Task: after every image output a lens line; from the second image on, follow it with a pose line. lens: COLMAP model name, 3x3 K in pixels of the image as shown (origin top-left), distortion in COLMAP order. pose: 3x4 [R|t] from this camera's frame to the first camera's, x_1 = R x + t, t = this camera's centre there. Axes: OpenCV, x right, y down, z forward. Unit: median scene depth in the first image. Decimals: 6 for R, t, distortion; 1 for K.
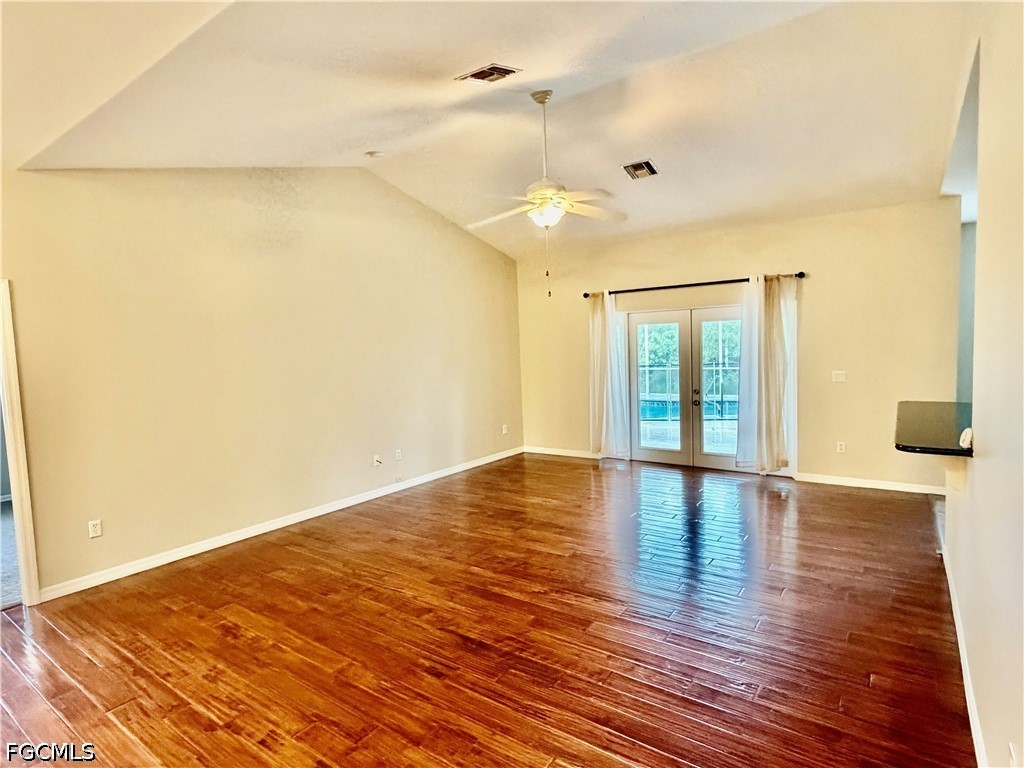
lens RADIAL K [[541.9, 0, 513.2], [0, 541.9, 382.0], [0, 0, 1]] dist [0.001741, -0.001814]
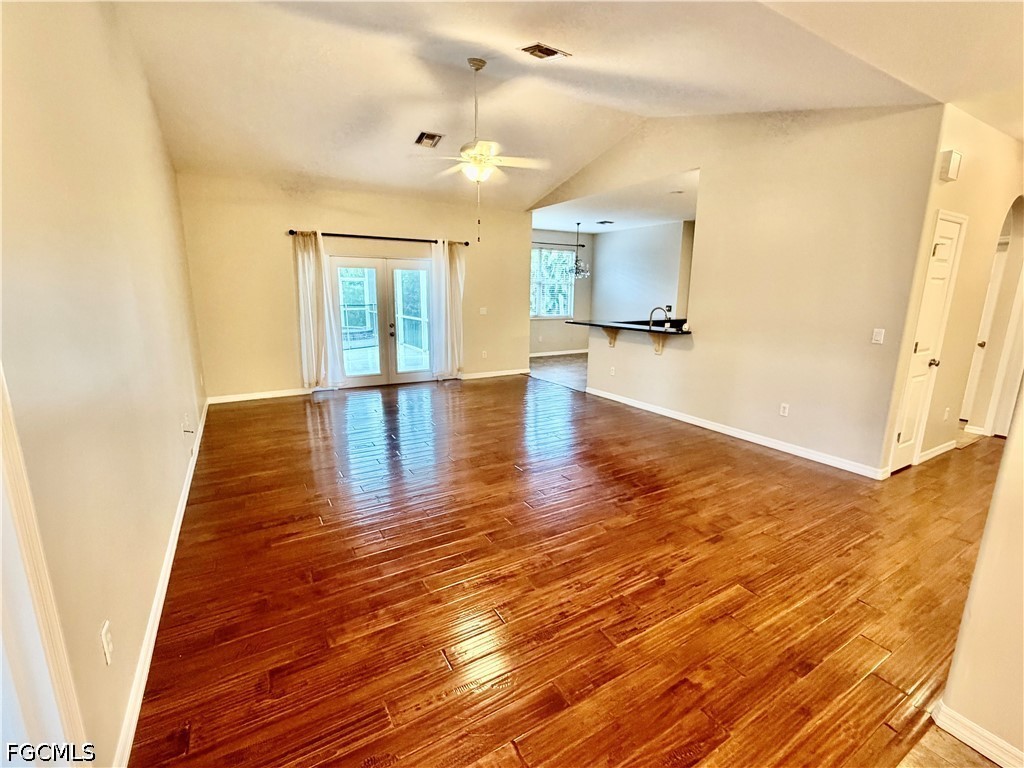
lens RADIAL K [[449.8, 0, 516.5], [0, 449.8, 385.7], [0, 0, 1]] dist [-0.002117, 0.001775]
pose [[0.399846, -0.152648, 0.903782, -0.600355], [0.033957, 0.987825, 0.151819, 0.008500], [-0.915953, -0.030015, 0.400161, 0.348350]]
